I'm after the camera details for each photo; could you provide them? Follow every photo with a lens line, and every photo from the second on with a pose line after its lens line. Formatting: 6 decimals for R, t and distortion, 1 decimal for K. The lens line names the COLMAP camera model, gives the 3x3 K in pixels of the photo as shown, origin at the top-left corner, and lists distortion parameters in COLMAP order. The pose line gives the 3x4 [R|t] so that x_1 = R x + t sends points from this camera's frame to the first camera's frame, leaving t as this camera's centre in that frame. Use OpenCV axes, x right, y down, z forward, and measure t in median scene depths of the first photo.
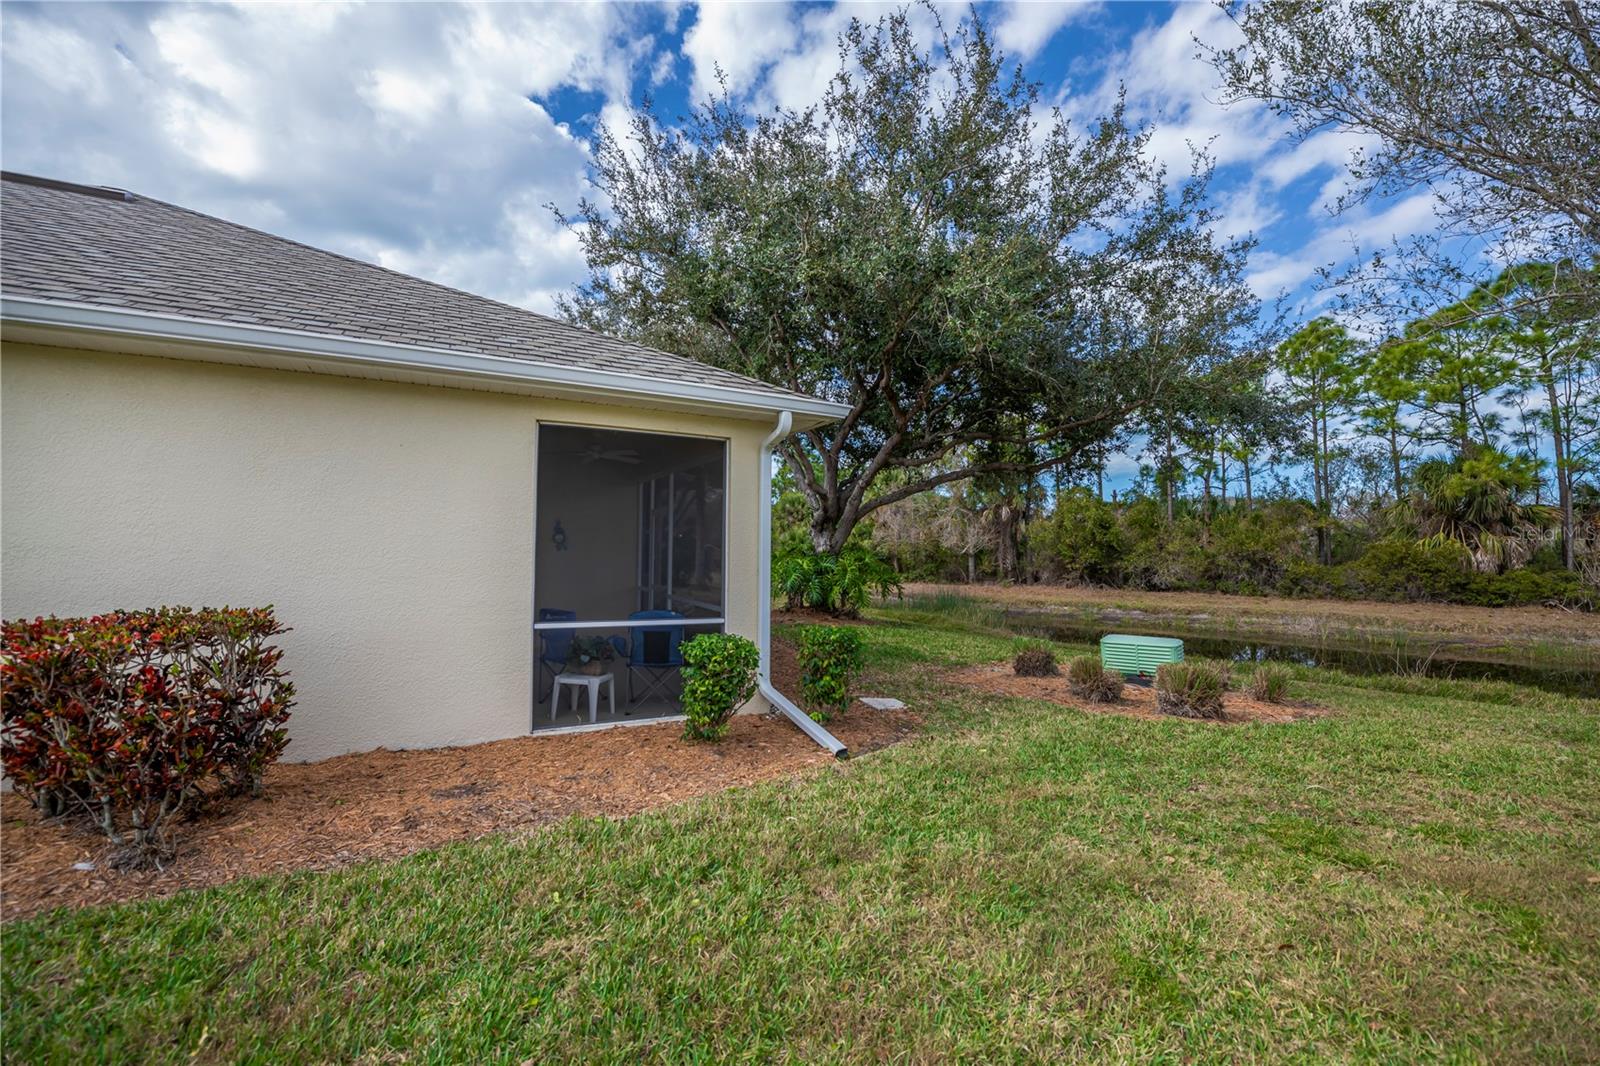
lens RADIAL K [[653.0, 0, 811.1], [0, 653.0, 528.7], [0, 0, 1]] dist [-0.012682, -0.001555]
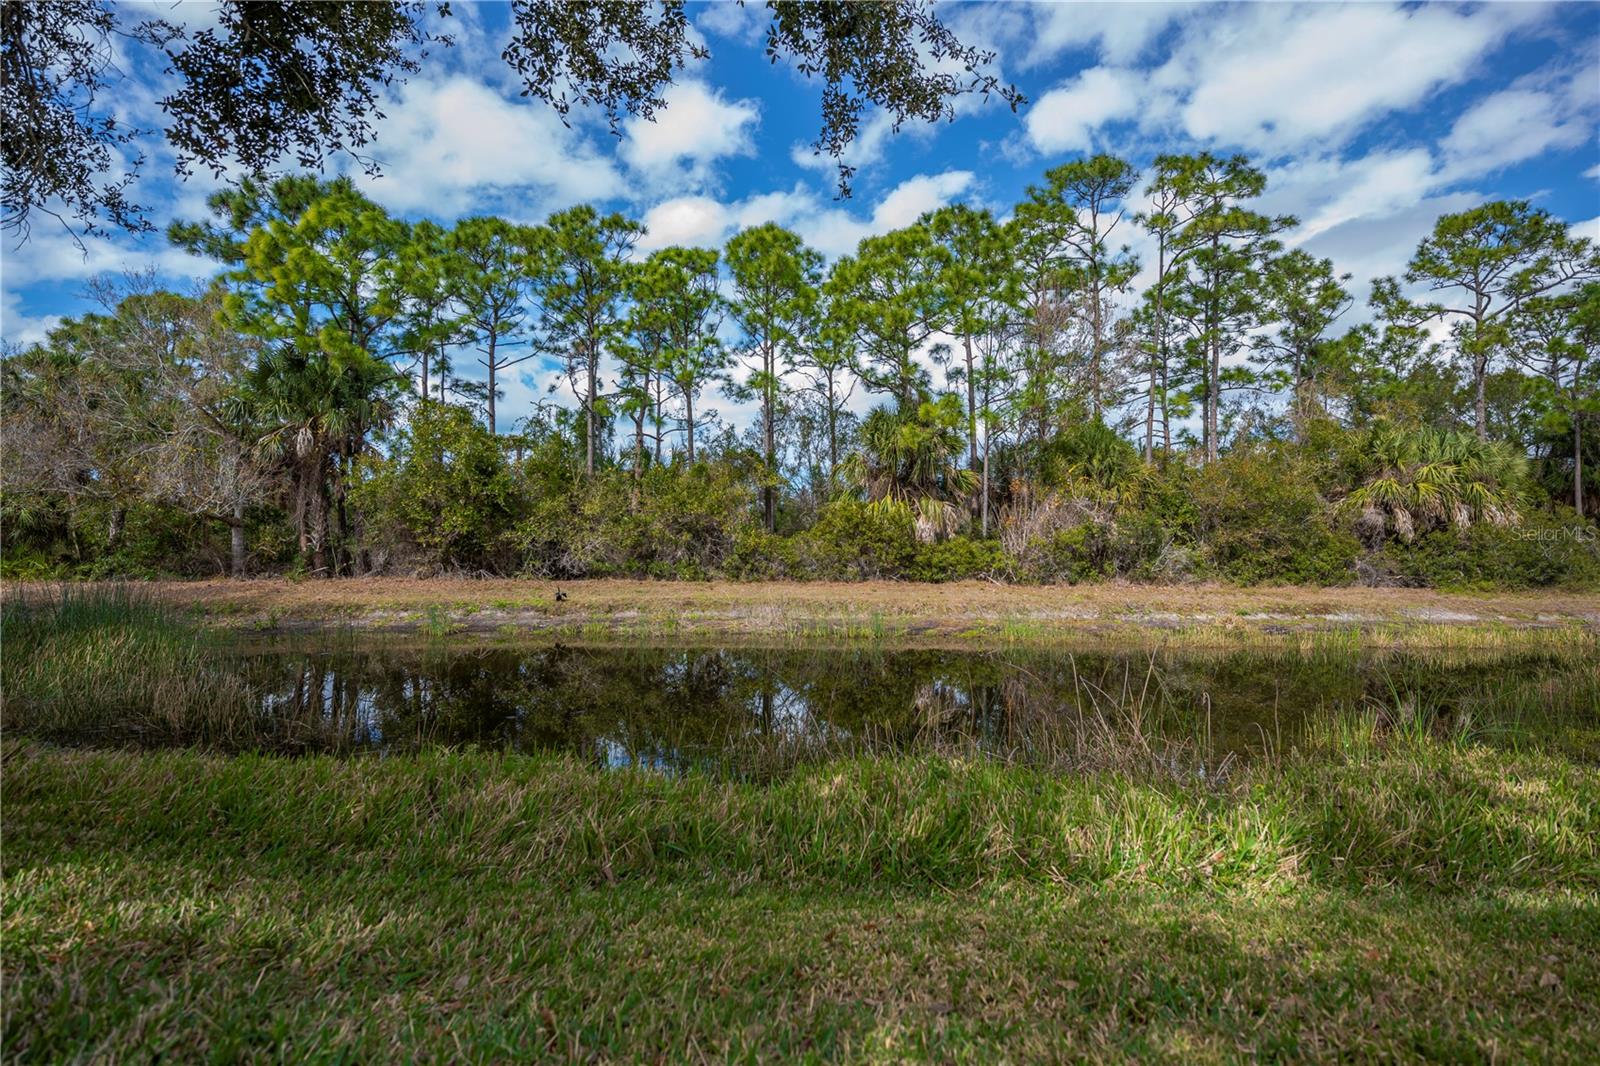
lens RADIAL K [[759.7, 0, 809.1], [0, 759.7, 532.0], [0, 0, 1]] dist [-0.004280, -0.001852]
pose [[0.717033, 0.014046, 0.696898, 0.188418], [-0.022579, 0.999740, 0.003082, 0.043790], [-0.696673, -0.017945, 0.717164, 0.310535]]
